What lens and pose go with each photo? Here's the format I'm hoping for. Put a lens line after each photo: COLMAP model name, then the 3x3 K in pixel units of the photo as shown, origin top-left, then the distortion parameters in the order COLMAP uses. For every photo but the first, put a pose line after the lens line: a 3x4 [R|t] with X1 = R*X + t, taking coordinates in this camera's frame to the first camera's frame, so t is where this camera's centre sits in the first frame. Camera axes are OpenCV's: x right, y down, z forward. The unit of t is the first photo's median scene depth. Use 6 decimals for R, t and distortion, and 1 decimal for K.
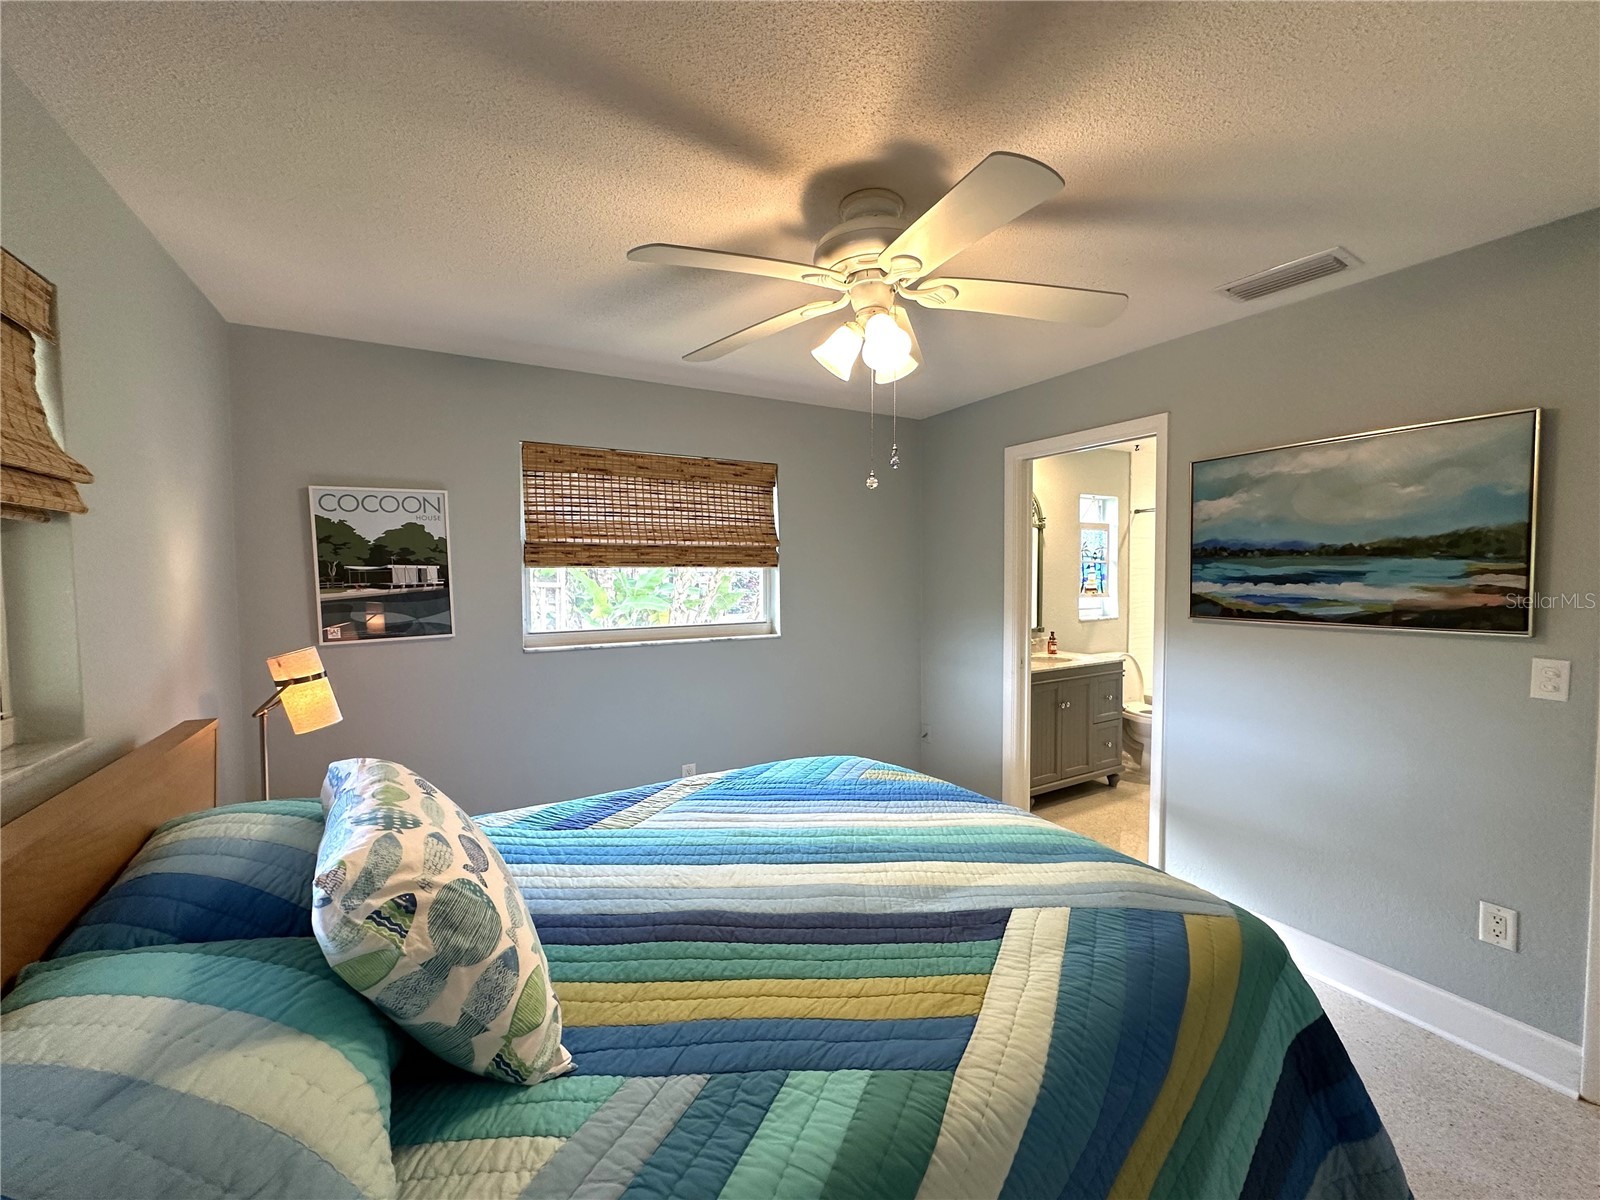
lens RADIAL K [[637.0, 0, 801.3], [0, 637.0, 599.7], [0, 0, 1]] dist [0.000102, 0.000084]
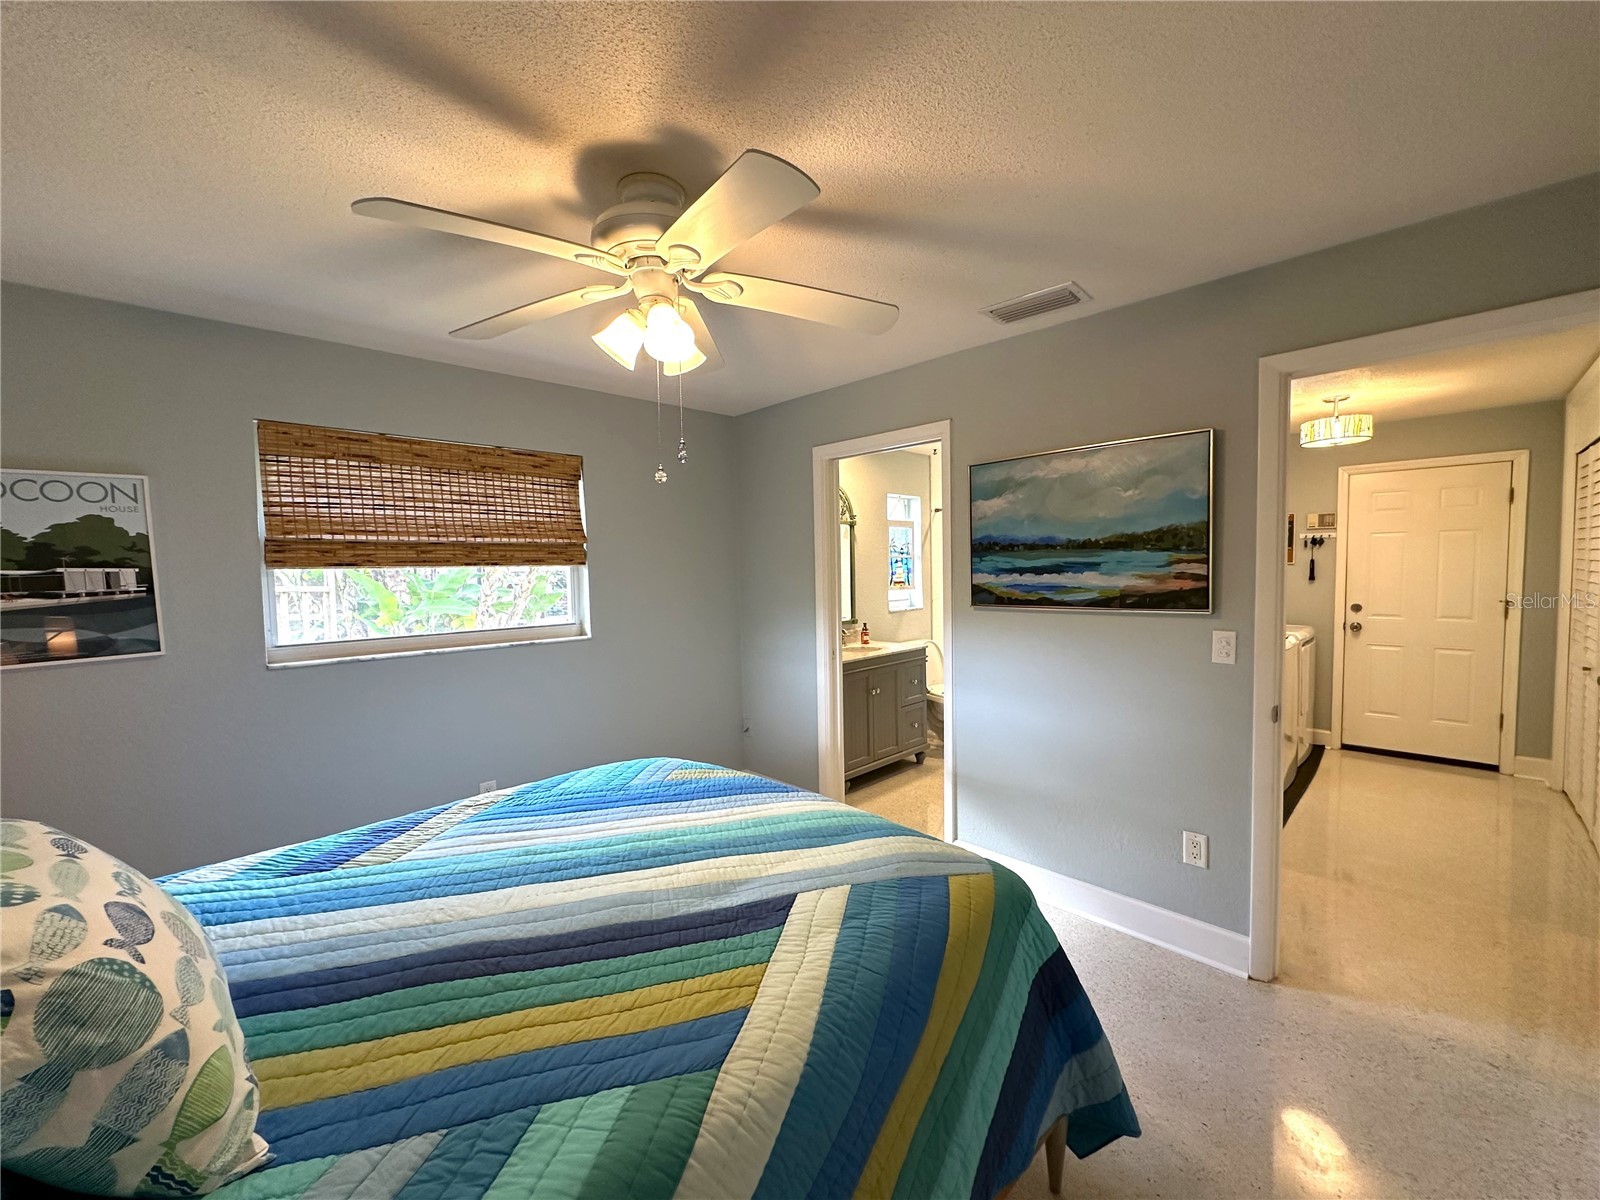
lens RADIAL K [[637.0, 0, 800.5], [0, 637.0, 599.4], [0, 0, 1]] dist [0.000102, 0.000084]
pose [[0.967449, -0.025813, 0.251745, 0.052206], [0.024780, 0.999666, 0.007275, 0.001706], [-0.251848, -0.000800, 0.967766, 0.002271]]
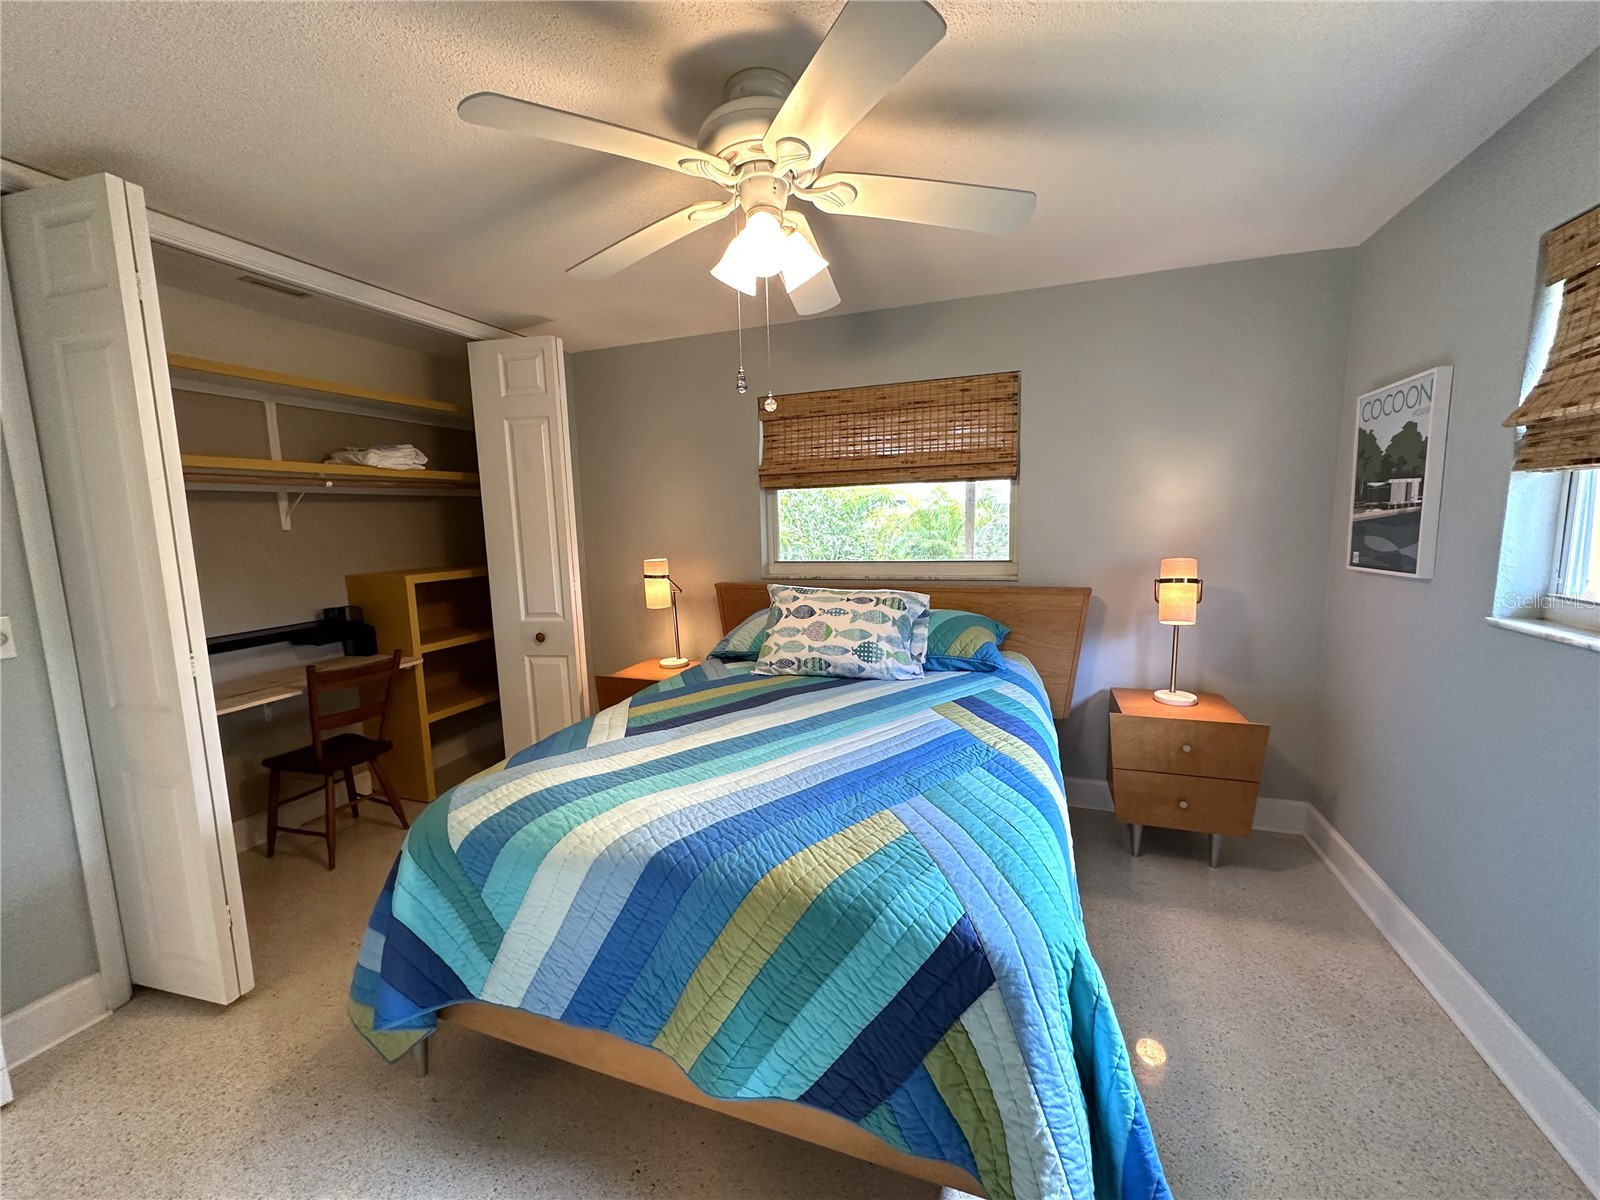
lens RADIAL K [[637.0, 0, 804.7], [0, 637.0, 602.3], [0, 0, 1]] dist [0.000102, 0.000084]
pose [[-0.763161, 0.109986, -0.636779, 0.539793], [0.000749, 0.985559, 0.169330, -0.045567], [0.646208, 0.128749, -0.752223, 1.369110]]
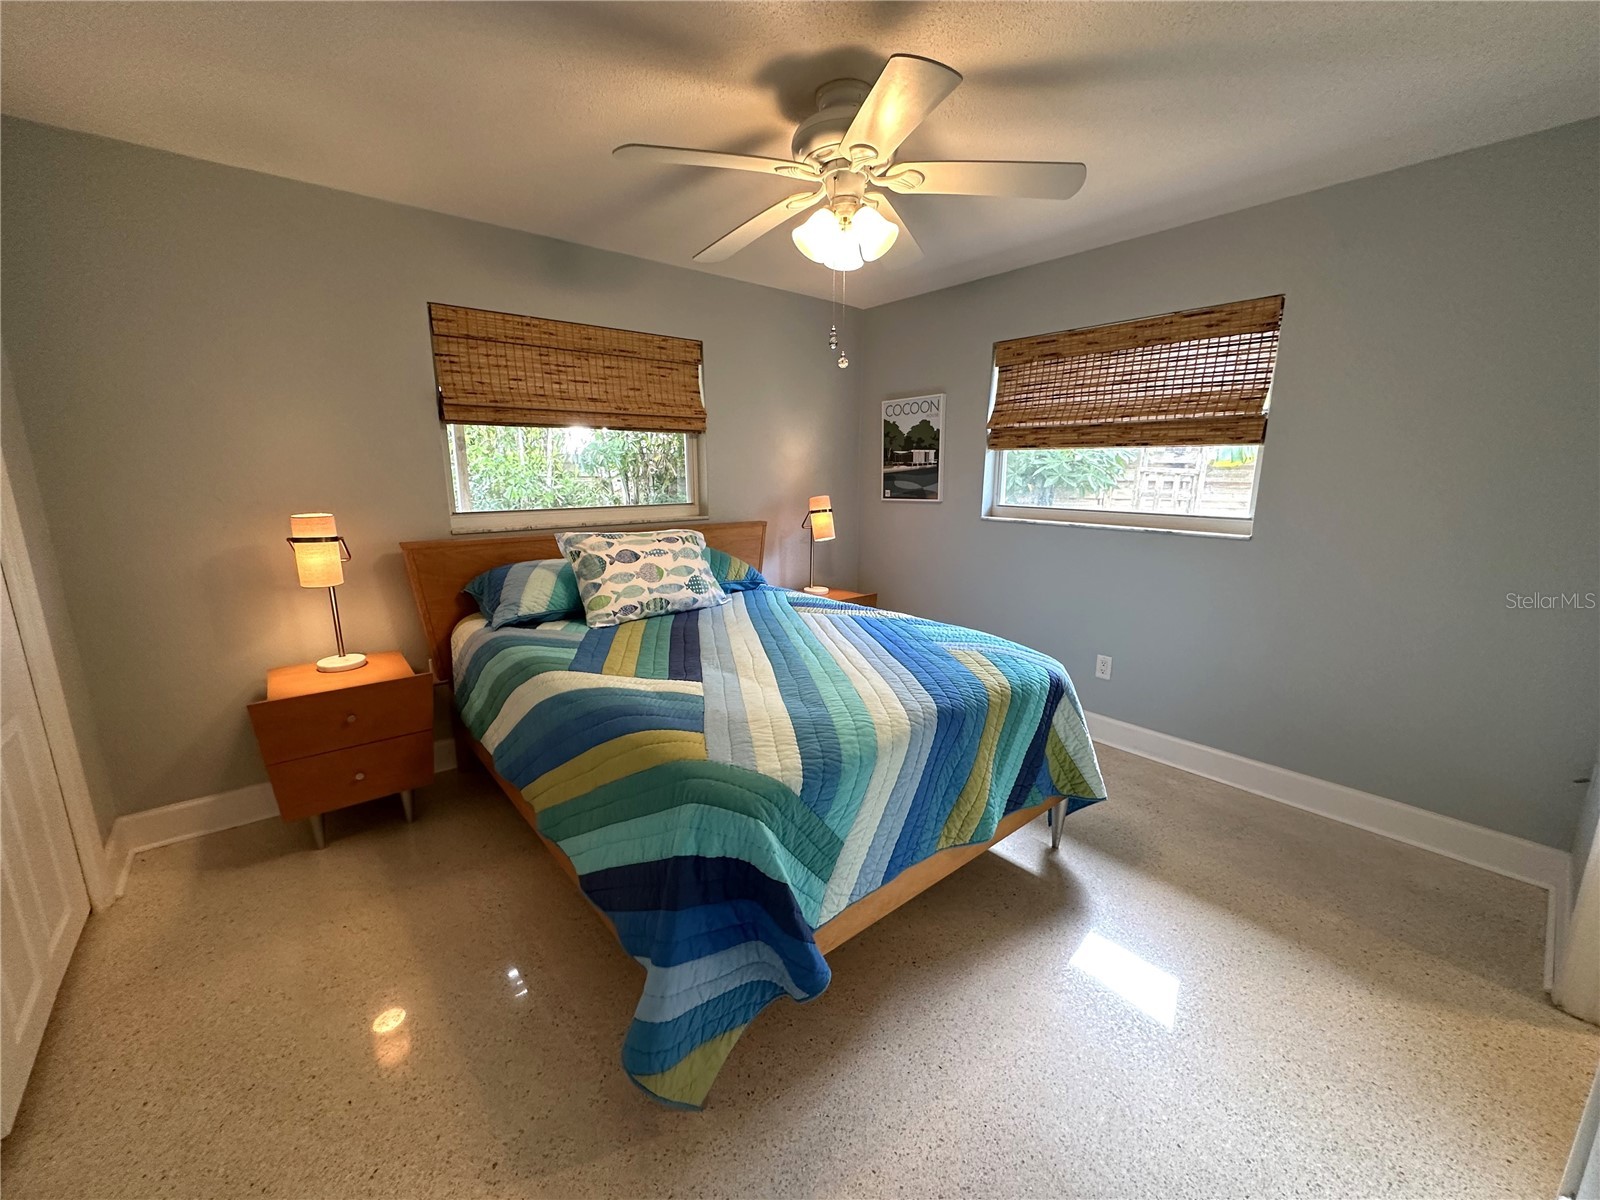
lens RADIAL K [[637.0, 0, 801.1], [0, 637.0, 602.1], [0, 0, 1]] dist [0.000102, 0.000084]
pose [[0.179242, 0.208161, -0.961531, 0.996269], [-0.046160, 0.978062, 0.203135, 0.004796], [0.982722, 0.007974, 0.184918, 0.553027]]
